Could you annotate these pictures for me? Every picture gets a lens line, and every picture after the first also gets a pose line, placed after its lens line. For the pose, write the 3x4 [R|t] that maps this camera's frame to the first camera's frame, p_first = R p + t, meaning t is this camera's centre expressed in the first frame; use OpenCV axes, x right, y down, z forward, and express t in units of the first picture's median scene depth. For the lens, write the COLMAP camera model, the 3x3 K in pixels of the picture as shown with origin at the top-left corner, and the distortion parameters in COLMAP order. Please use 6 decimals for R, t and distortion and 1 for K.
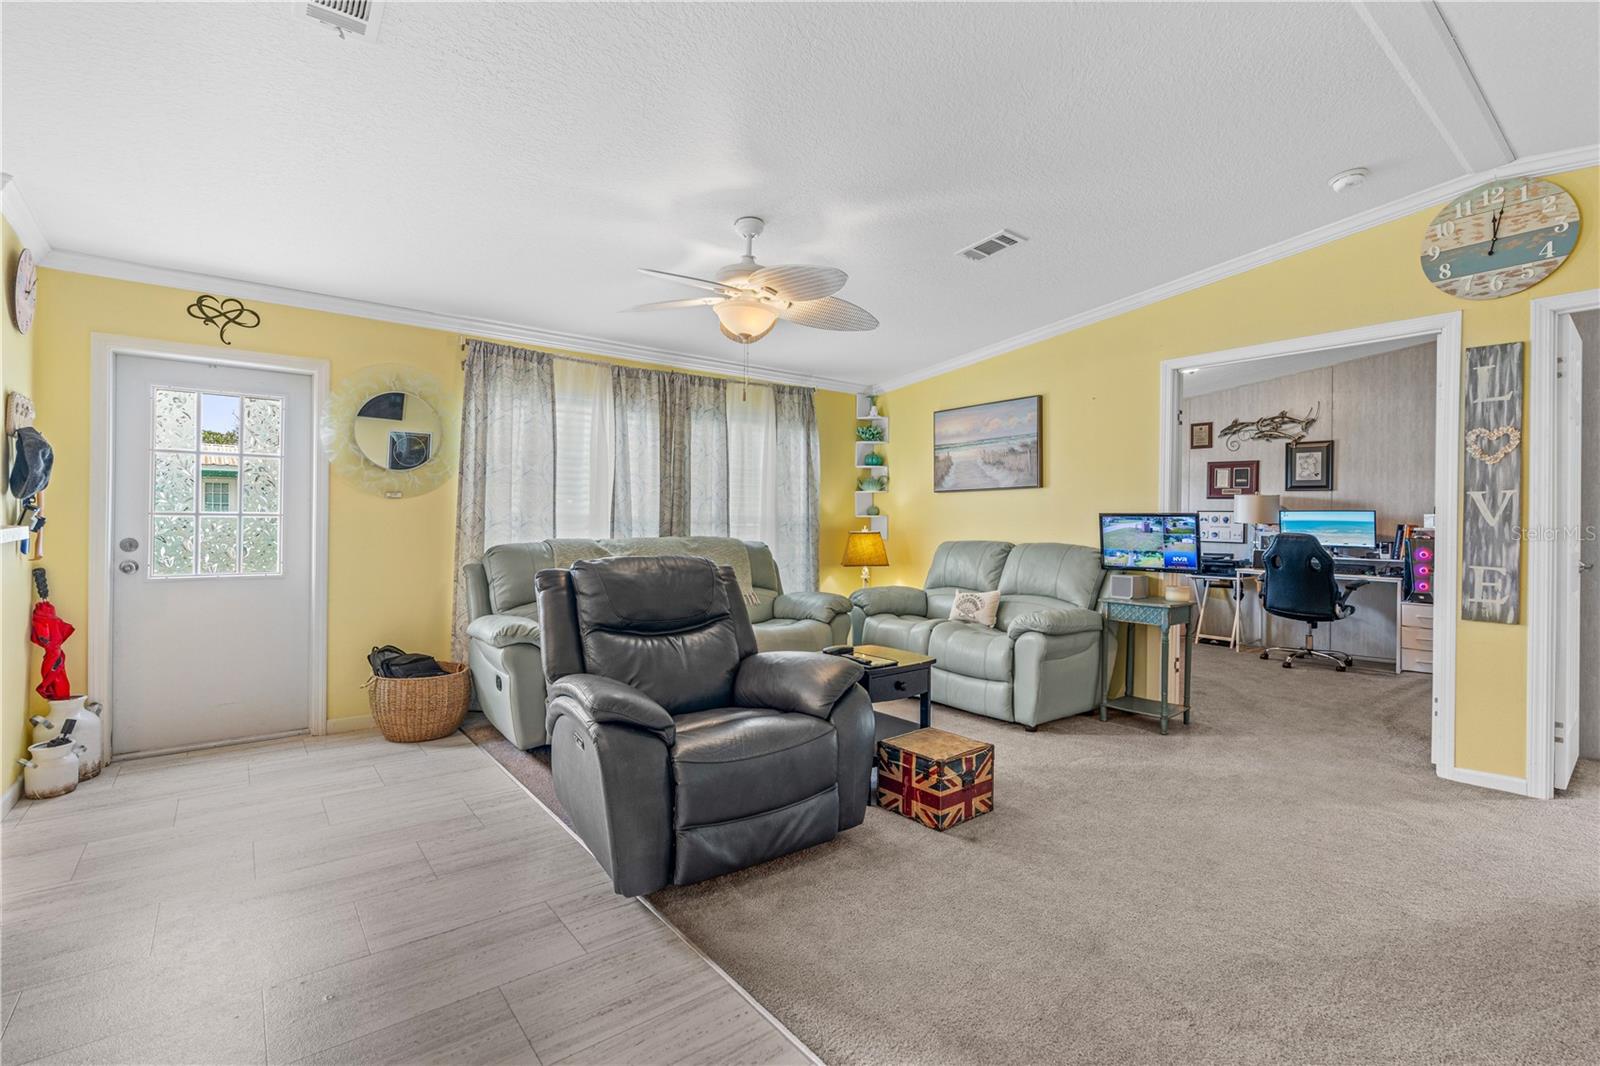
lens RADIAL K [[726.3, 0, 802.4], [0, 726.3, 519.1], [0, 0, 1]] dist [-0.015937, 0.006701]
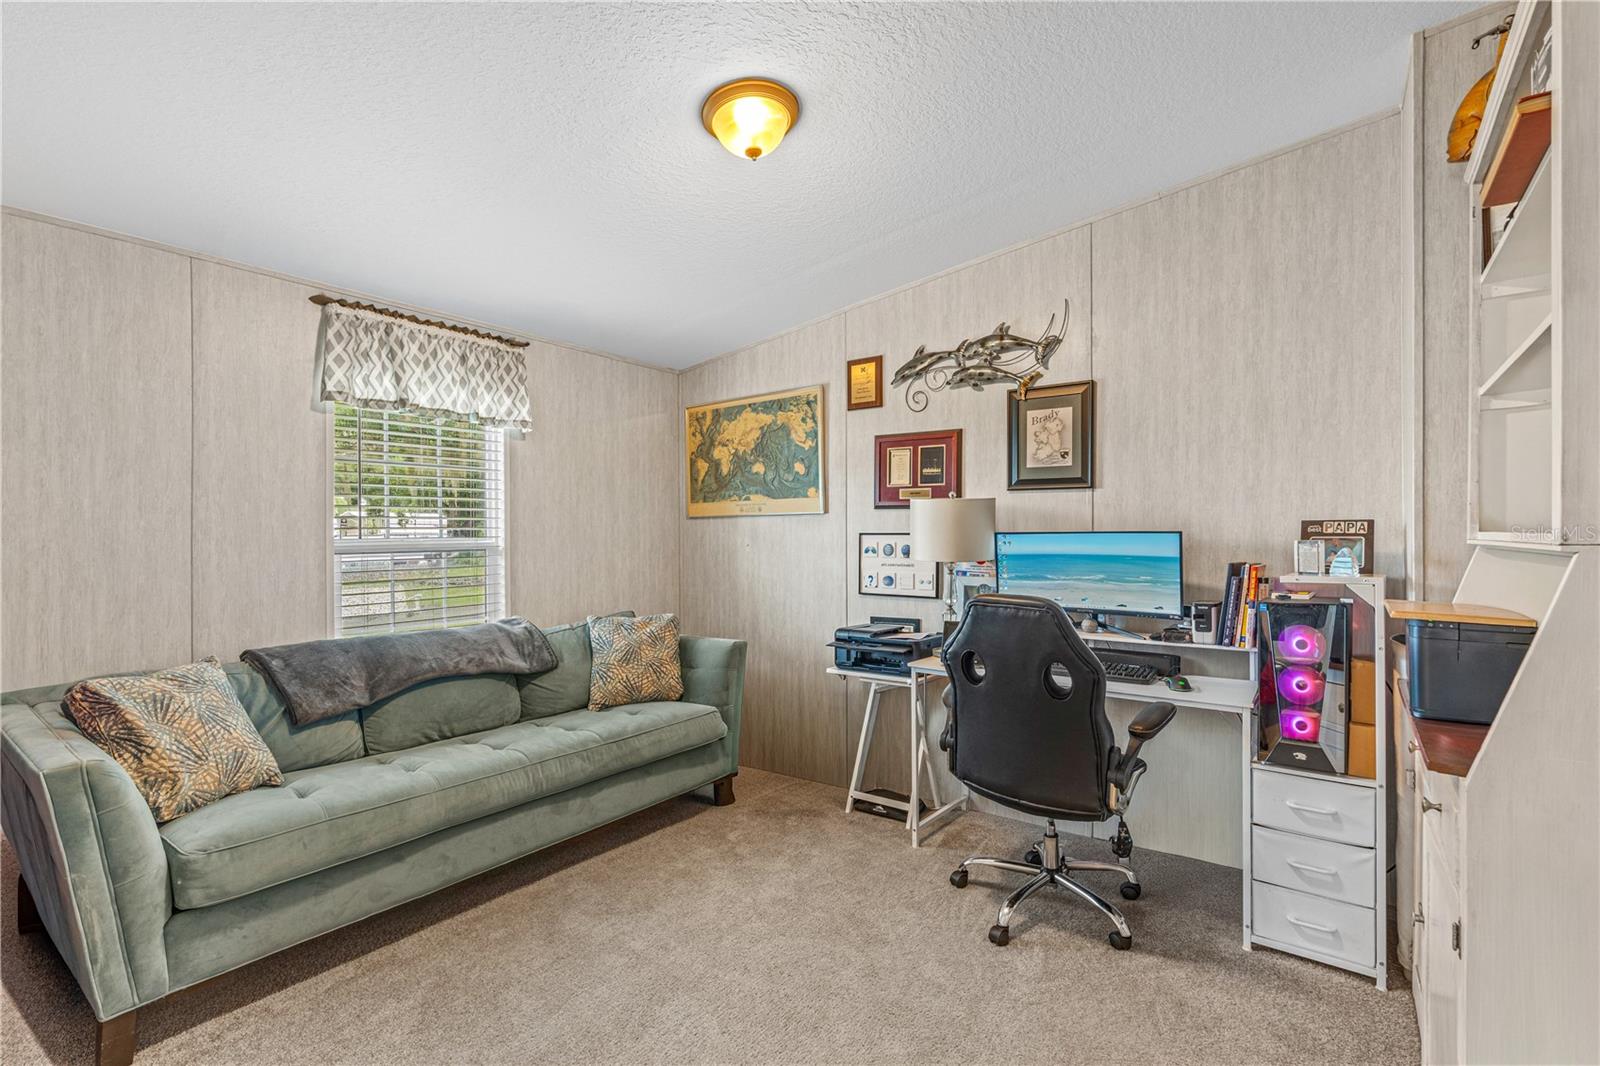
lens RADIAL K [[723.7, 0, 806.3], [0, 723.7, 536.6], [0, 0, 1]] dist [-0.014801, 0.007443]
pose [[0.966105, -0.013108, 0.257818, 0.611365], [0.013607, 0.999907, -0.000152, -0.015282], [-0.257792, 0.003655, 0.966193, 0.840918]]
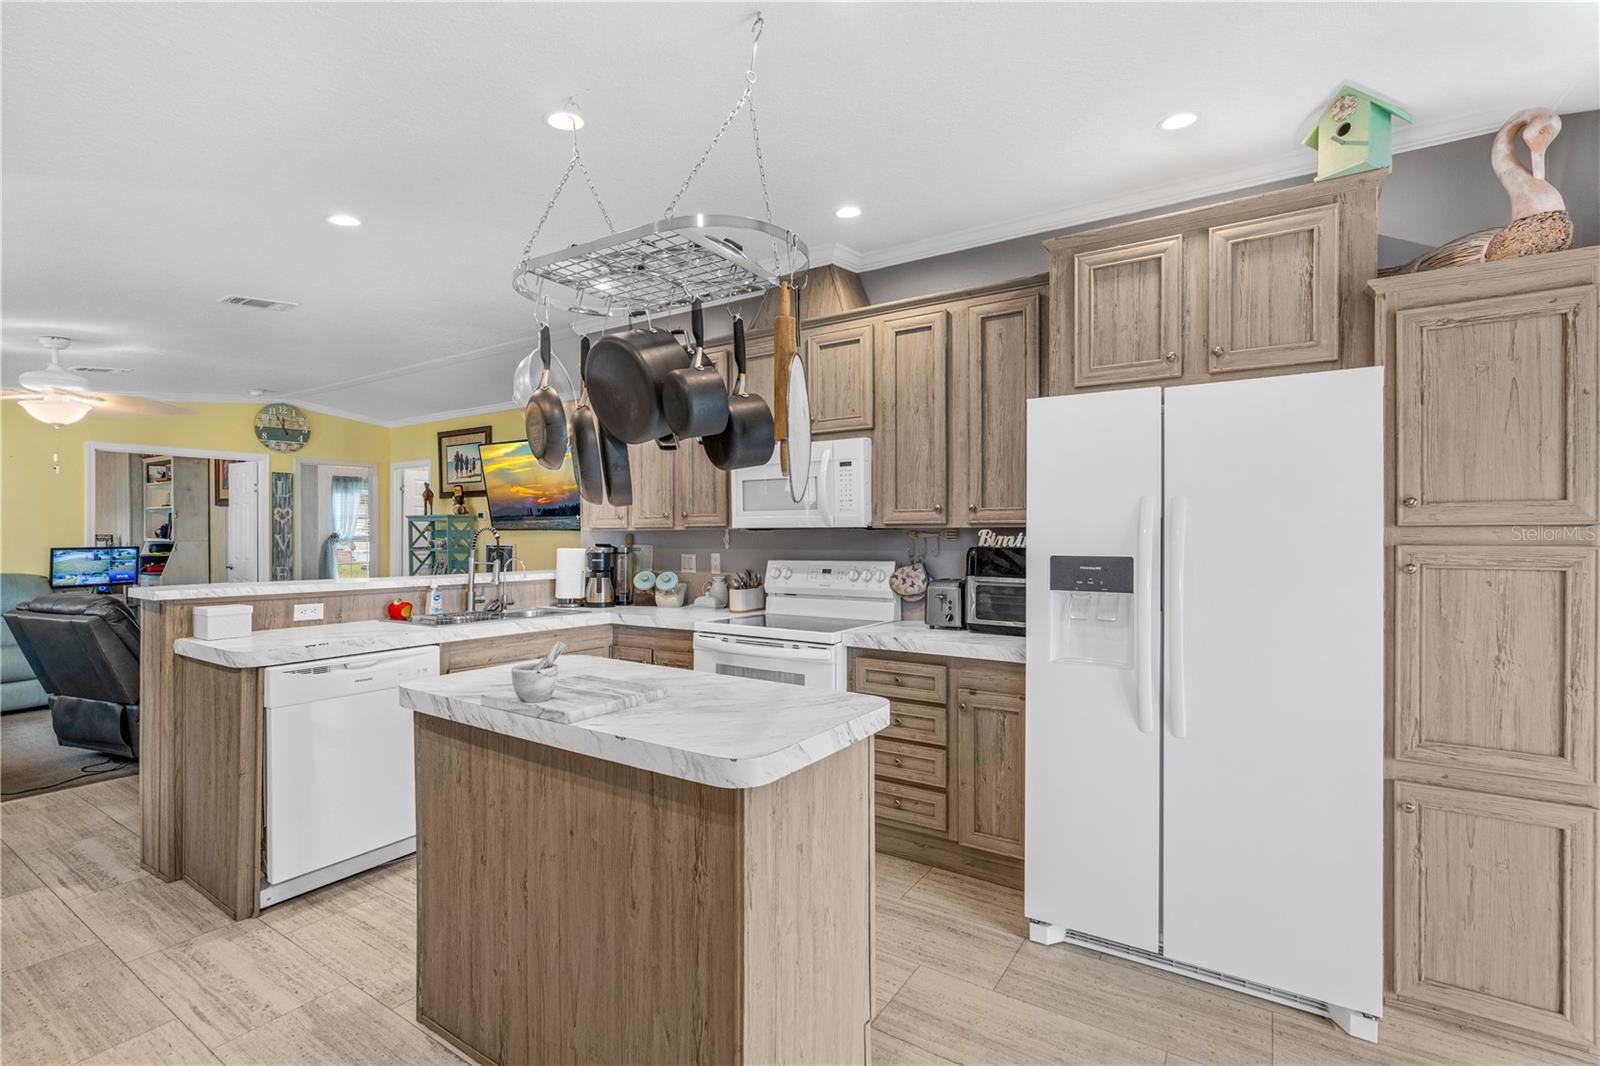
lens RADIAL K [[723.7, 0, 806.3], [0, 723.7, 536.6], [0, 0, 1]] dist [-0.014801, 0.007443]
pose [[-0.313834, -0.014485, 0.949368, -1.255673], [0.001354, 0.999876, 0.015703, -0.046582], [-0.949477, 0.006213, -0.313775, 0.078407]]
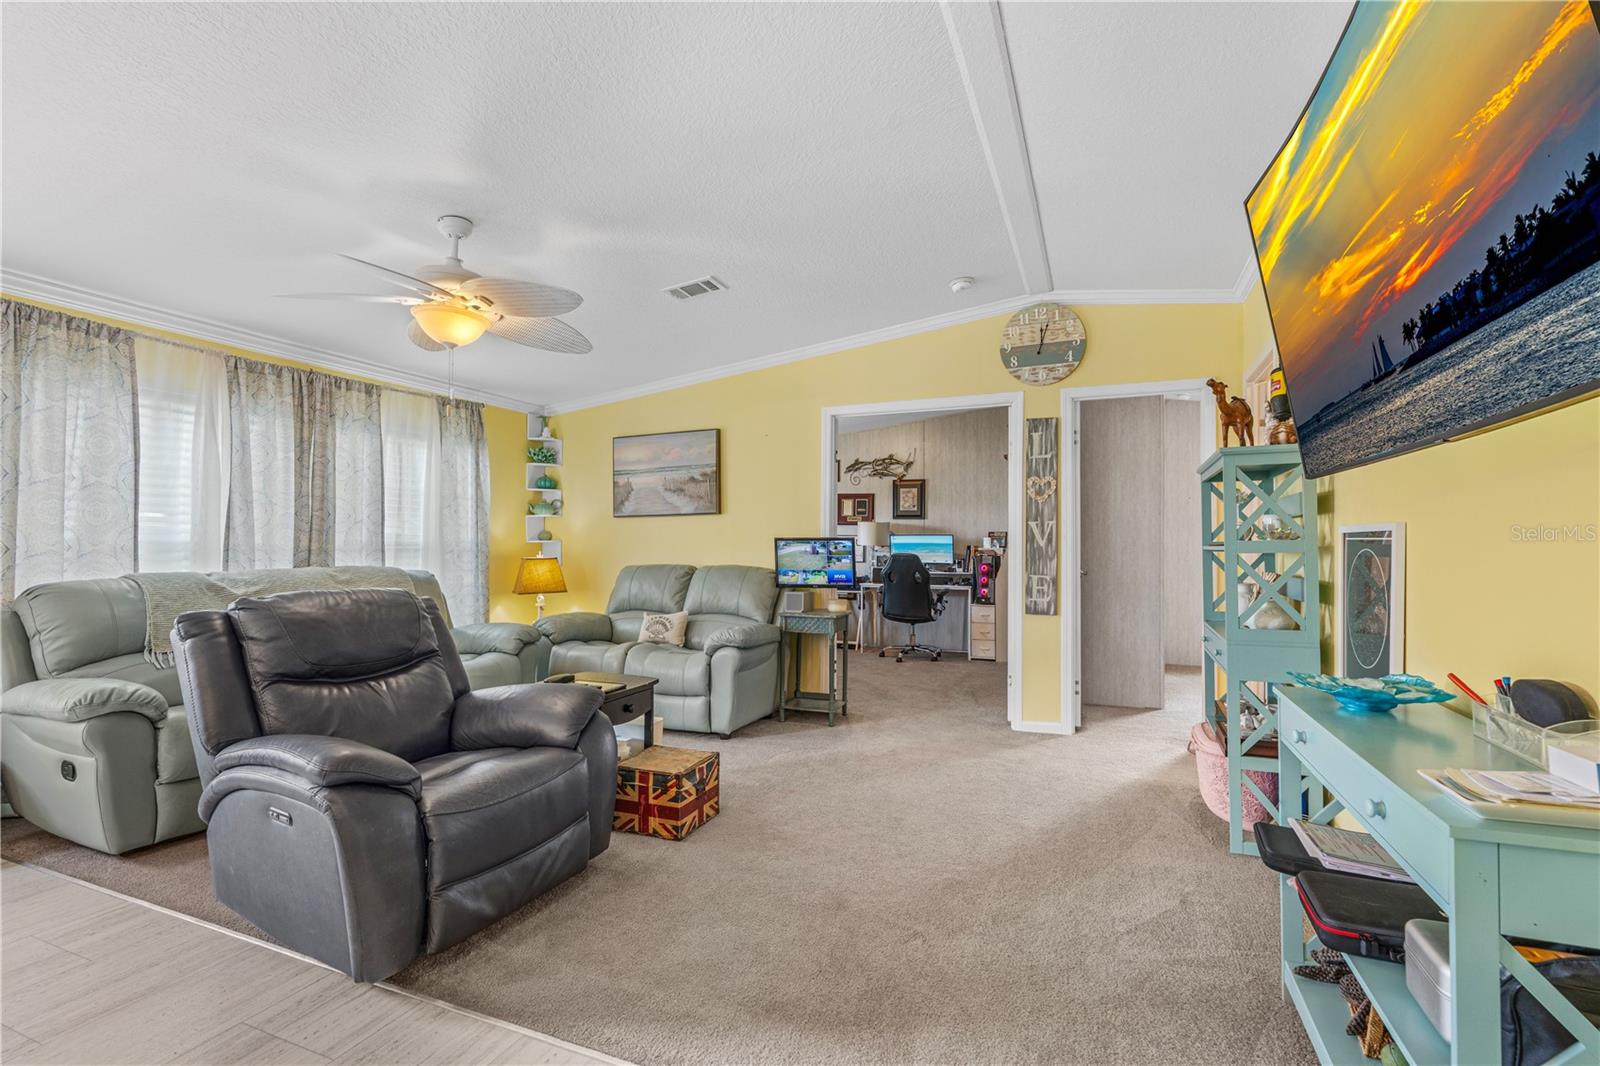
lens RADIAL K [[723.7, 0, 806.3], [0, 723.7, 536.6], [0, 0, 1]] dist [-0.014801, 0.007443]
pose [[0.871975, -0.001962, 0.489547, -0.094493], [0.006346, 0.999953, -0.007297, -0.001313], [-0.489510, 0.009469, 0.871946, -0.005538]]
